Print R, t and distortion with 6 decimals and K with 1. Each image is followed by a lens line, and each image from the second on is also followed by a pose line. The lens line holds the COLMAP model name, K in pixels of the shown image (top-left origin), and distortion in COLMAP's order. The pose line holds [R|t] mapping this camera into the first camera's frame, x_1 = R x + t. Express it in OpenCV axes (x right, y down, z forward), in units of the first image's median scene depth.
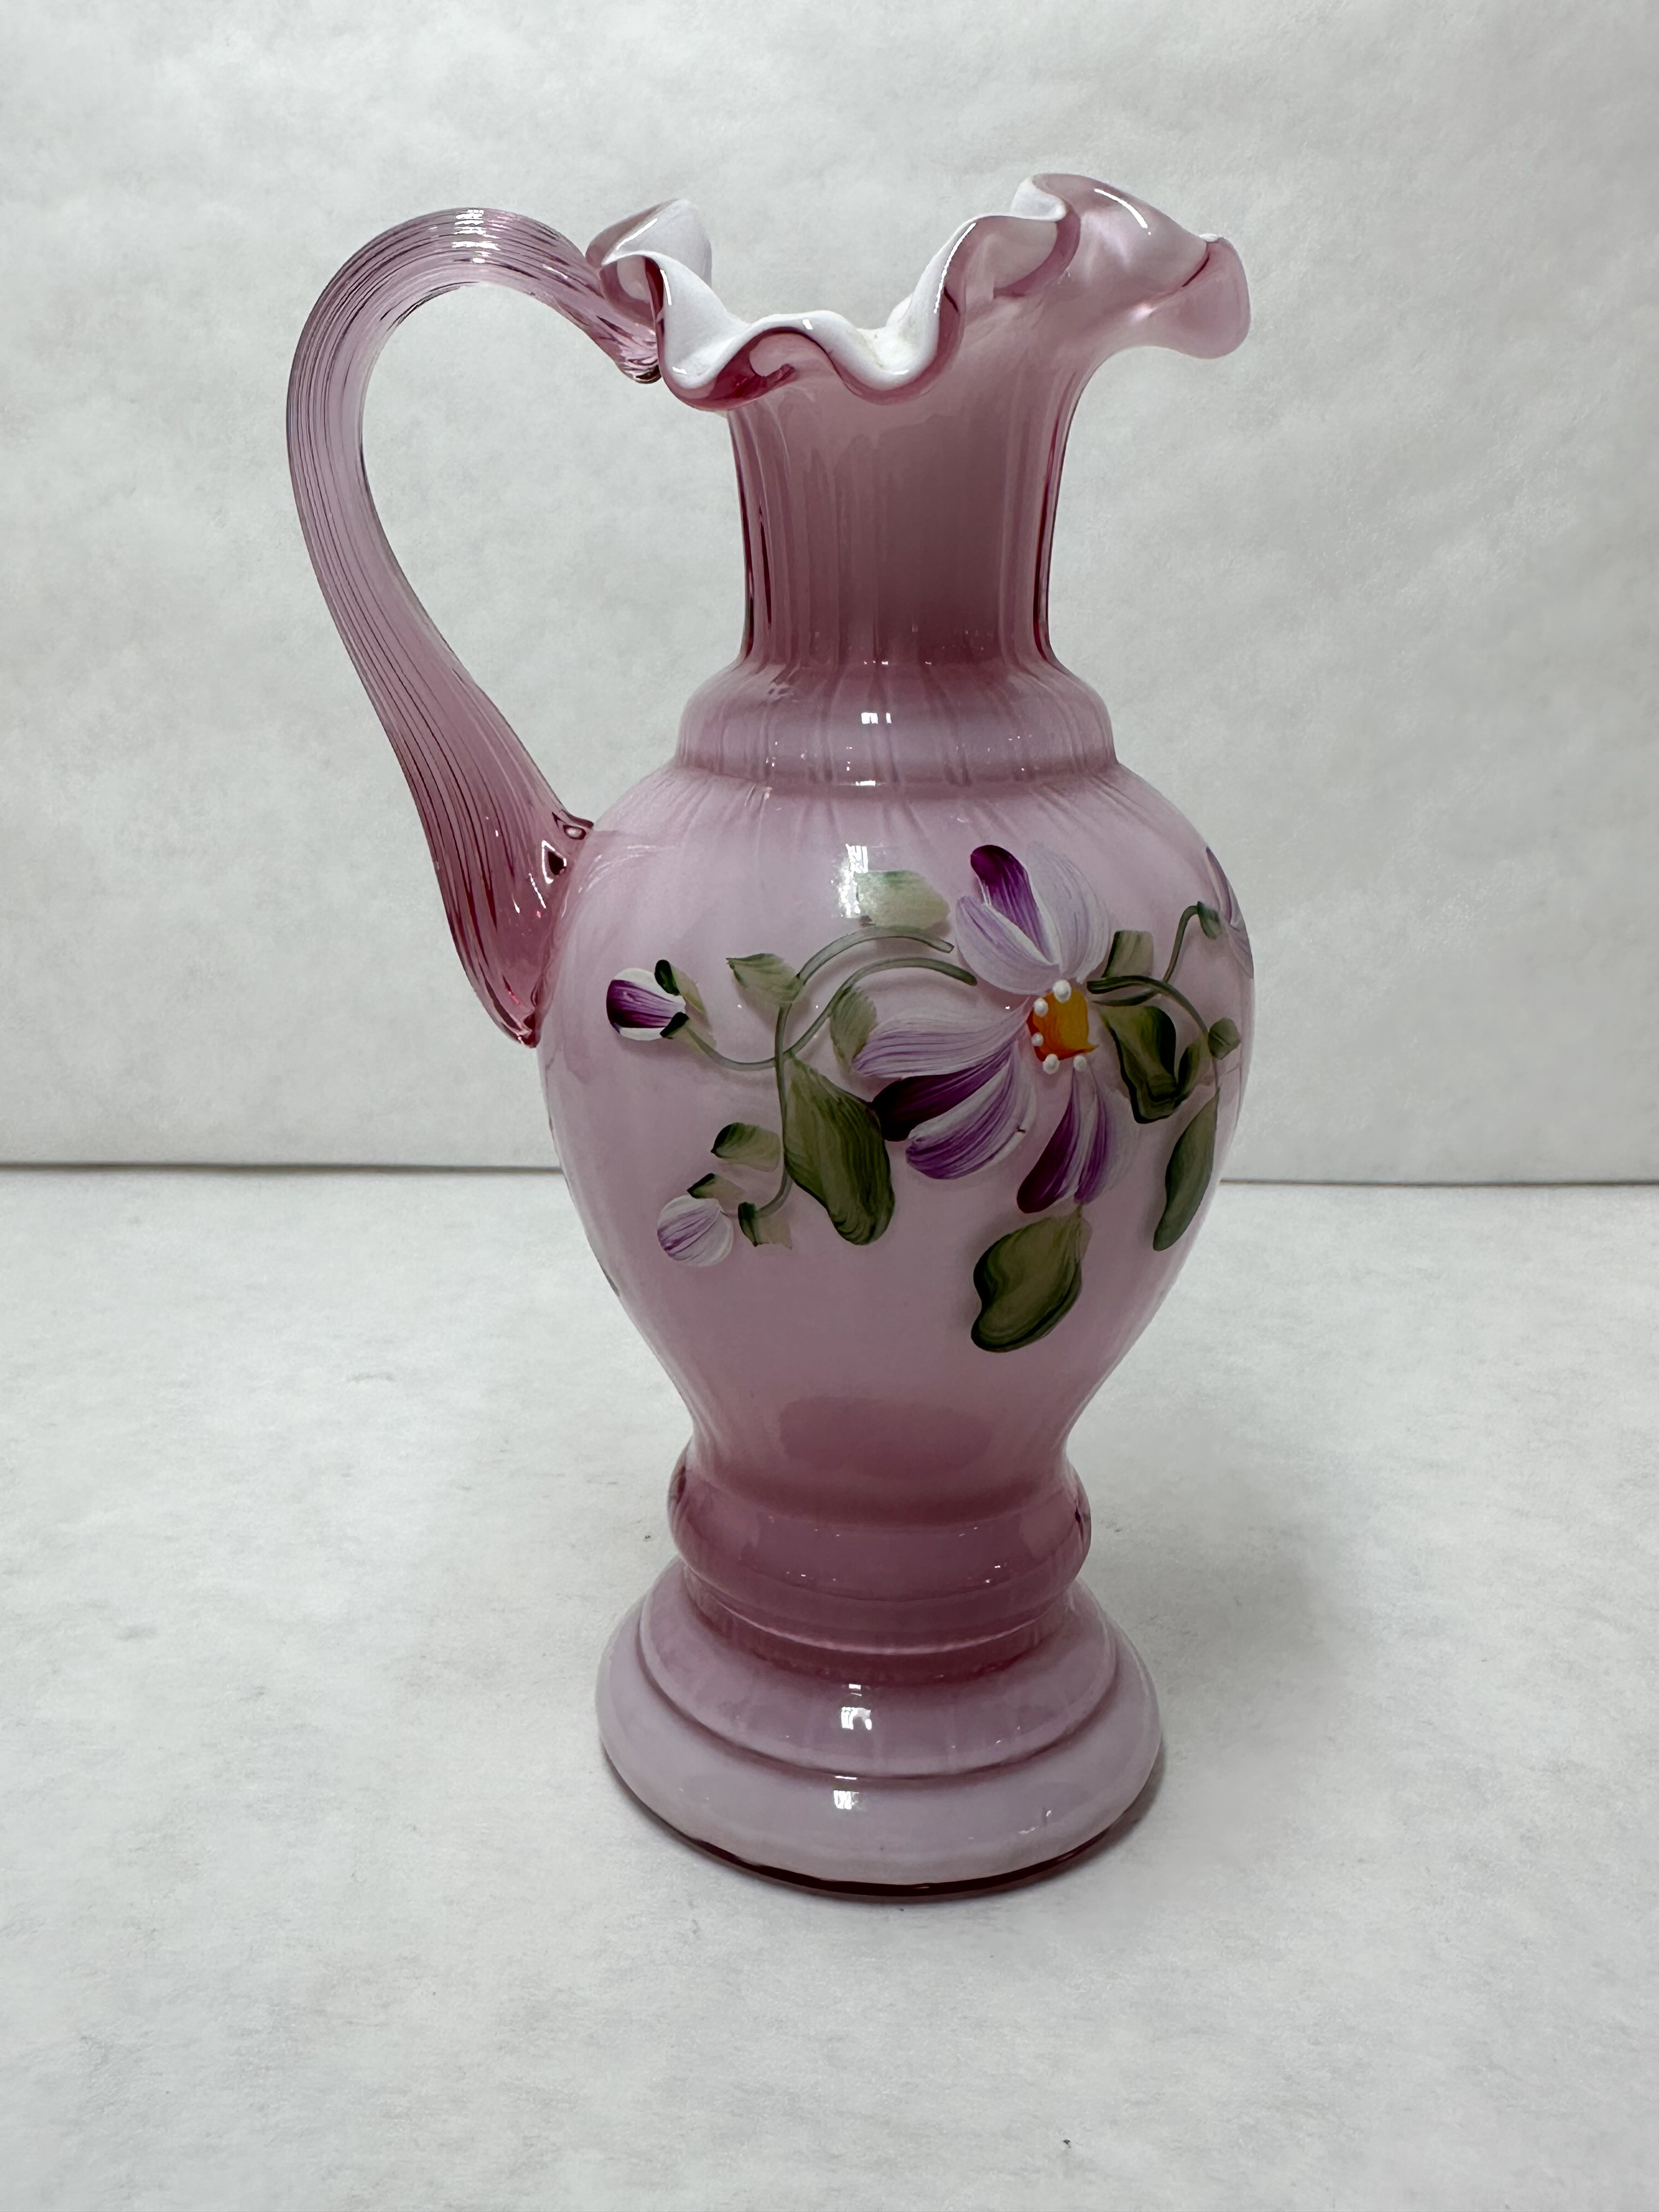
lens RADIAL K [[2013.4, 0, 768.7], [0, 2013.4, 1111.0], [0, 0, 1]] dist [0.000941, 0.005742]
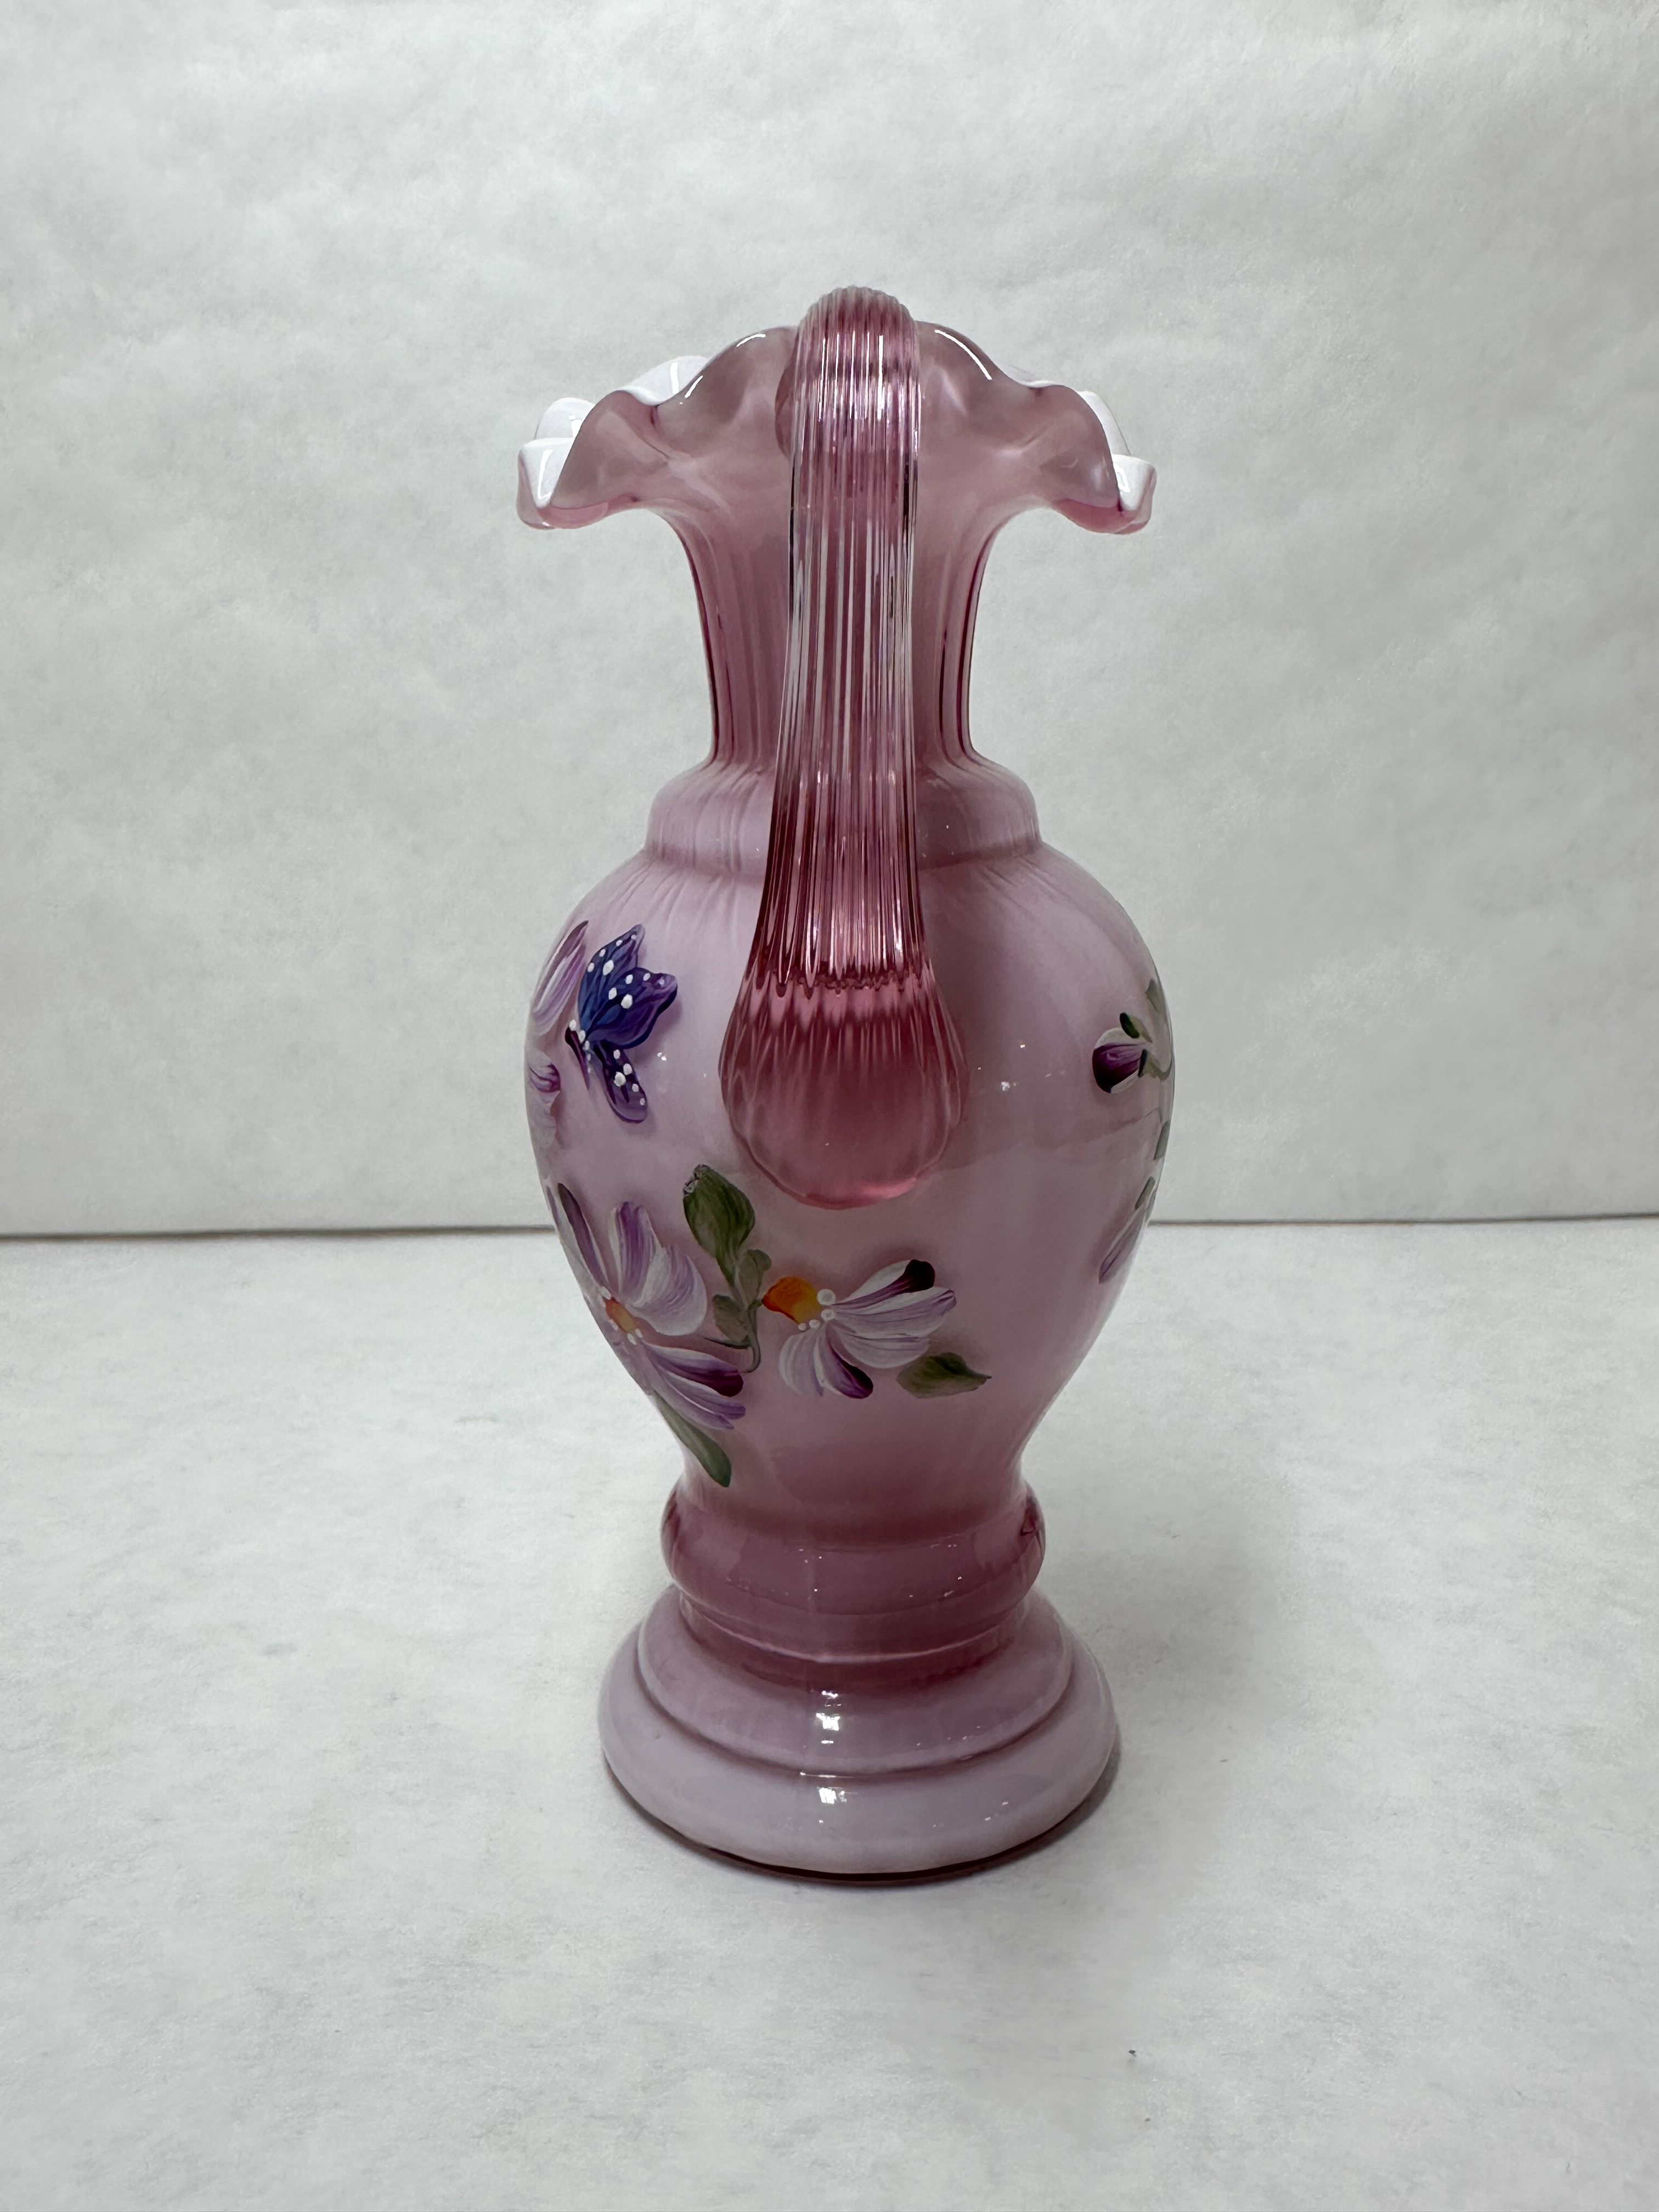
lens RADIAL K [[2081.0, 0, 818.5], [0, 2081.0, 1147.8], [0, 0, 1]] dist [-0.001424, 0.010189]
pose [[0.999681, -0.025033, -0.003469, -0.007045], [0.024961, 0.999499, -0.019481, 0.012811], [0.003955, 0.019388, 0.999804, -0.104513]]
